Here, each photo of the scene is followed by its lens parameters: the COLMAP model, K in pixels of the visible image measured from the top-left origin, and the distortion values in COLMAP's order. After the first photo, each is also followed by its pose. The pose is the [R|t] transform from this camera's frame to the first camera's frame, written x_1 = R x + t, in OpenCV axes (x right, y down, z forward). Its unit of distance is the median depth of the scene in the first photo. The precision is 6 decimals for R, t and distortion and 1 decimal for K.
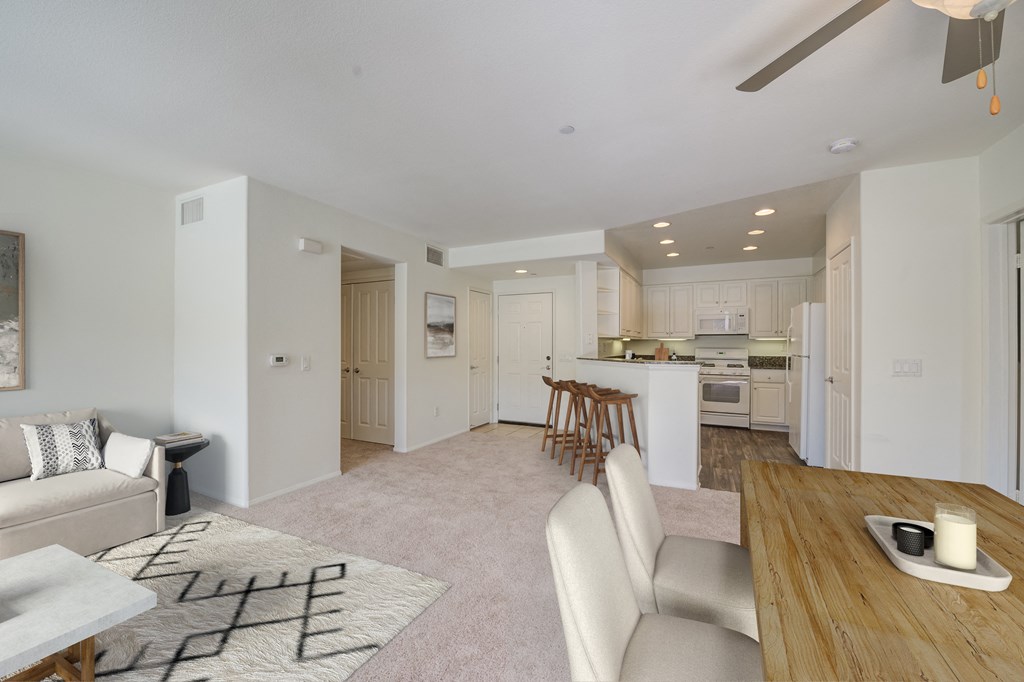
lens RADIAL K [[438.2, 0, 508.8], [0, 438.2, 343.8], [0, 0, 1]] dist [-0.004999, -0.000342]
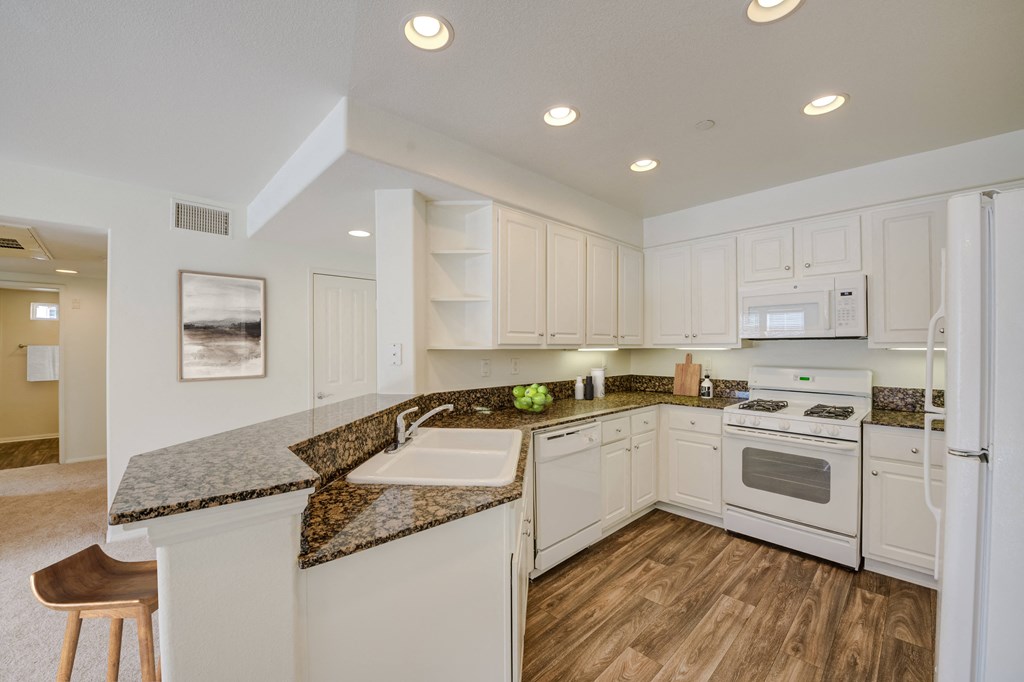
lens RADIAL K [[438.2, 0, 523.1], [0, 438.2, 341.0], [0, 0, 1]] dist [-0.004999, -0.000342]
pose [[0.948373, -0.001739, -0.317153, 0.406004], [-0.000344, 0.999979, -0.006510, -0.017089], [0.317158, 0.006283, 0.948352, 0.547315]]
